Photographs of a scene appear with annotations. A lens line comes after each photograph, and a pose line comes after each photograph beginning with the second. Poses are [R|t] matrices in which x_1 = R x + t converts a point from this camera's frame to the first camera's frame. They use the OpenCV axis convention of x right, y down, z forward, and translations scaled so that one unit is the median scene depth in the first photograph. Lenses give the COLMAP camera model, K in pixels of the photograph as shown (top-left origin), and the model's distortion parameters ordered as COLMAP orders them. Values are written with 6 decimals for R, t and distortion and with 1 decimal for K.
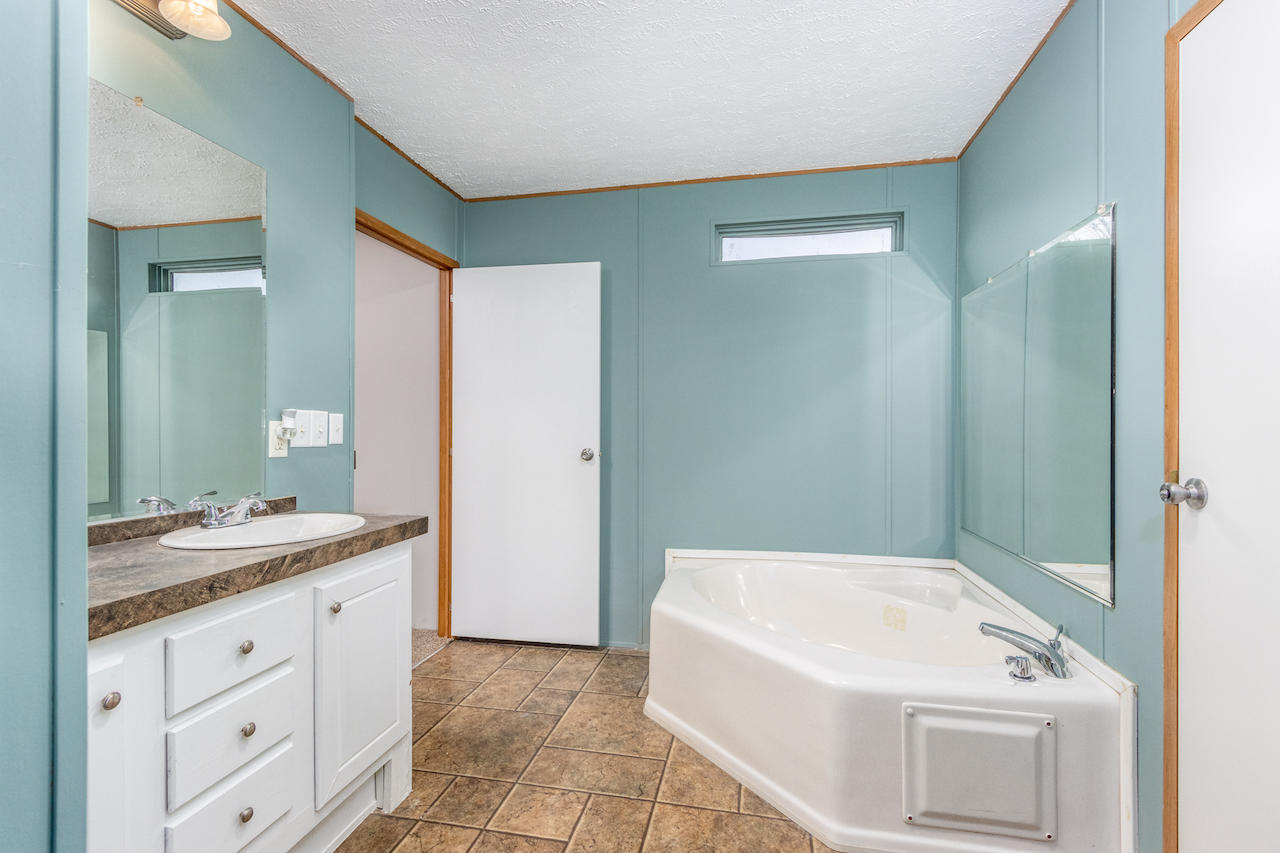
lens RADIAL K [[591.5, 0, 640.1], [0, 591.5, 425.8], [0, 0, 1]] dist [0.006341, -0.001248]
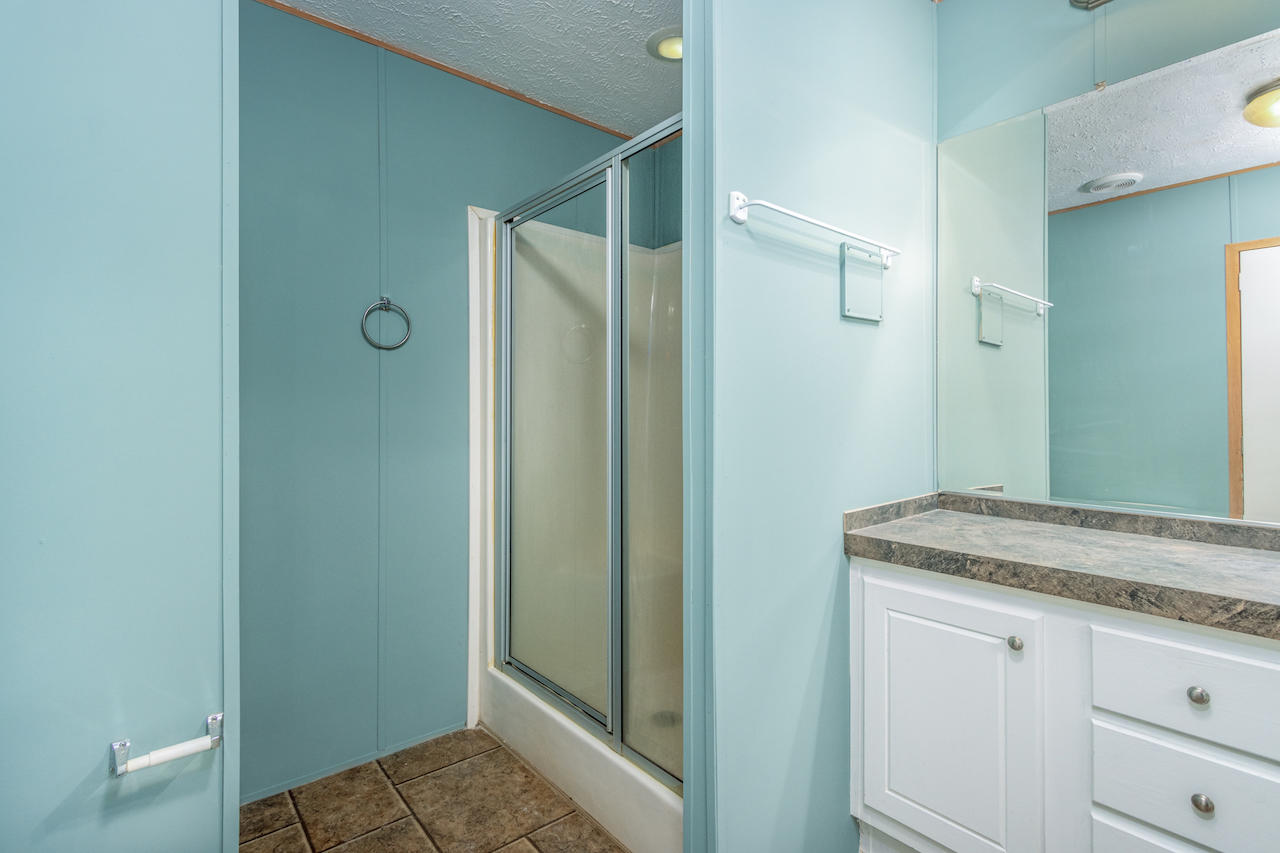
lens RADIAL K [[591.5, 0, 639.4], [0, 591.5, 419.6], [0, 0, 1]] dist [0.006341, -0.001248]
pose [[-0.618416, -0.005021, -0.785835, 0.426925], [-0.006564, 0.999978, -0.001224, 0.015089], [0.785823, 0.004401, -0.618436, 0.944714]]
